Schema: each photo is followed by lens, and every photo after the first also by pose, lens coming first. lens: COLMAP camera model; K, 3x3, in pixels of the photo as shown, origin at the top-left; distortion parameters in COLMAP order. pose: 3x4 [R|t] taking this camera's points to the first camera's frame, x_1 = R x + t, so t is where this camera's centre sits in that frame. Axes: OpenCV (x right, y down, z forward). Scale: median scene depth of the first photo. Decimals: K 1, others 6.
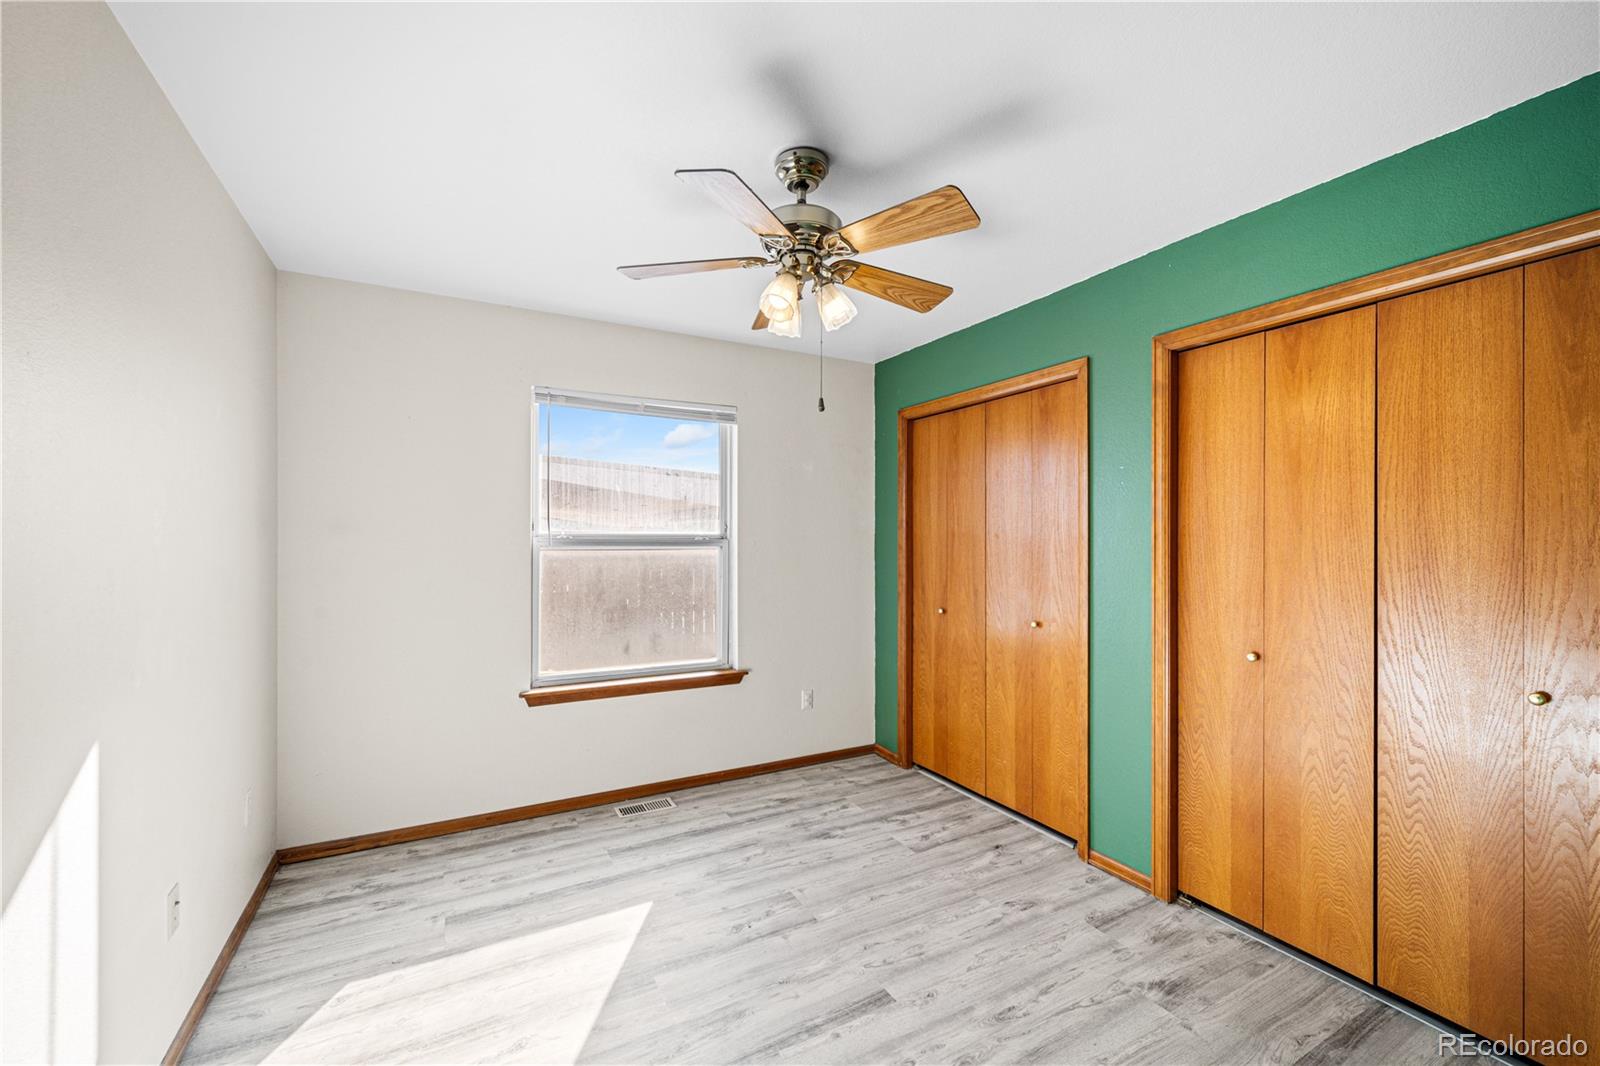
lens RADIAL K [[648.1, 0, 799.0], [0, 648.1, 537.3], [0, 0, 1]] dist [-0.000511, -0.000087]
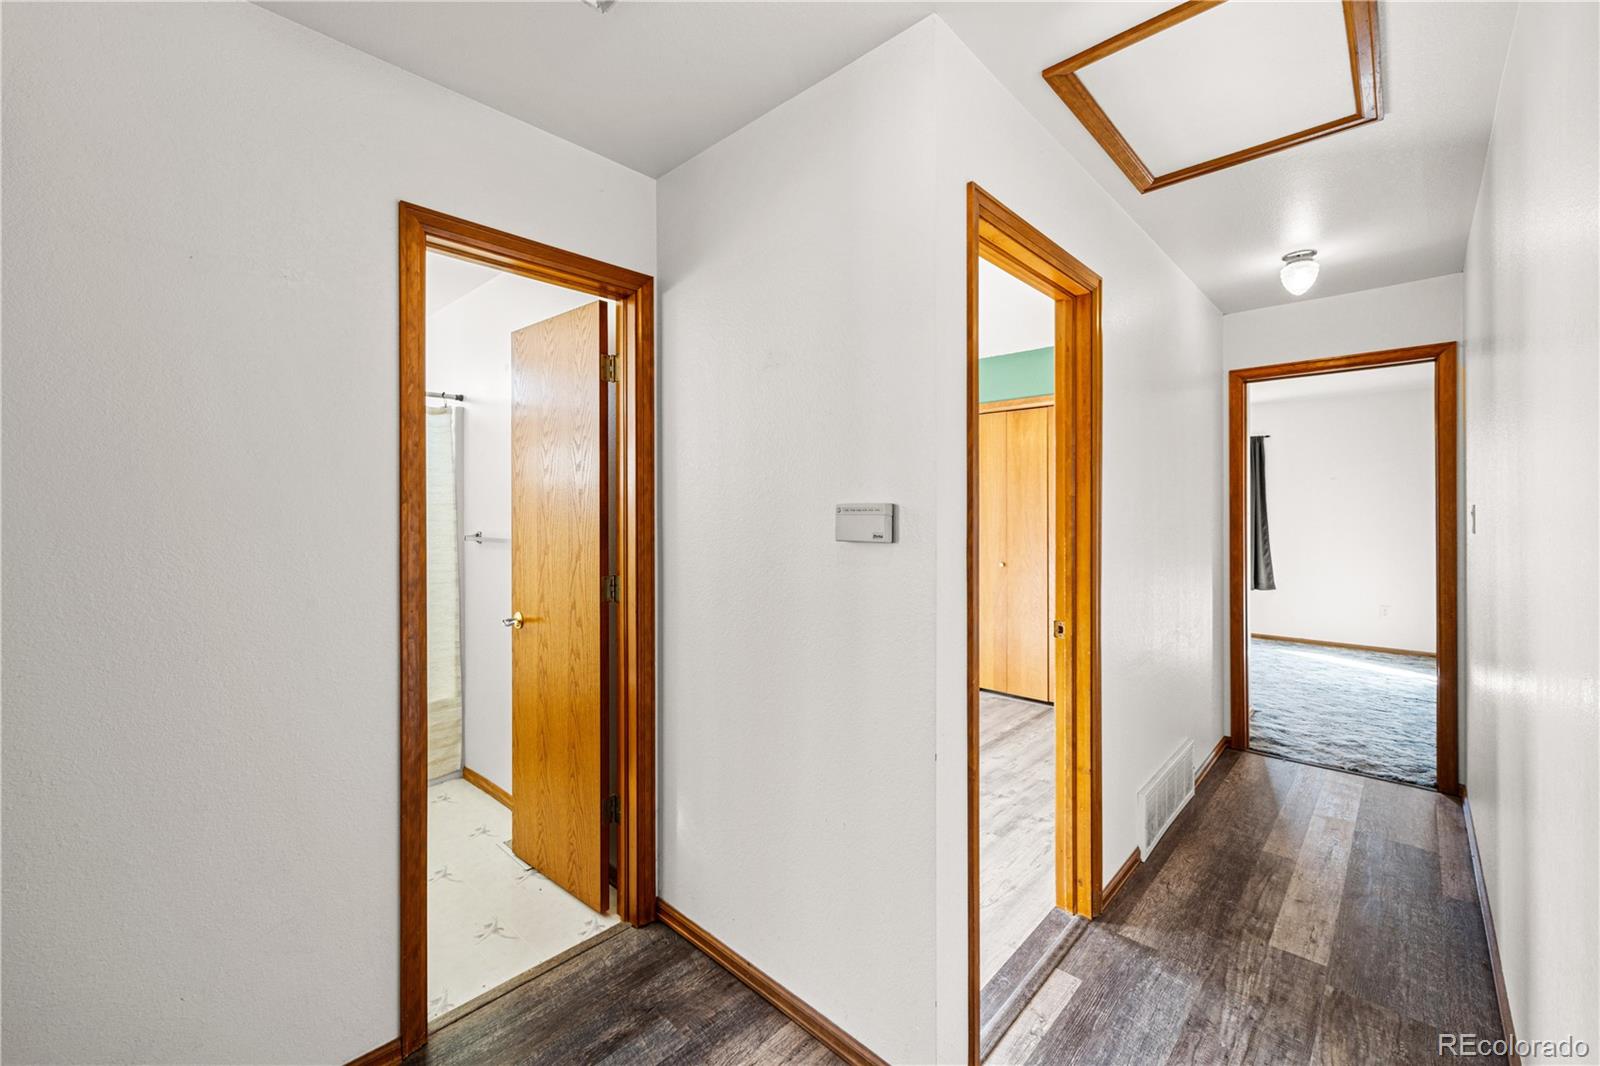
lens RADIAL K [[648.1, 0, 800.8], [0, 648.1, 519.2], [0, 0, 1]] dist [-0.000511, -0.000087]
pose [[0.949031, -0.009519, 0.315040, -0.620798], [0.007413, 0.999941, 0.007885, 0.015470], [-0.315096, -0.005148, 0.949046, -0.843353]]
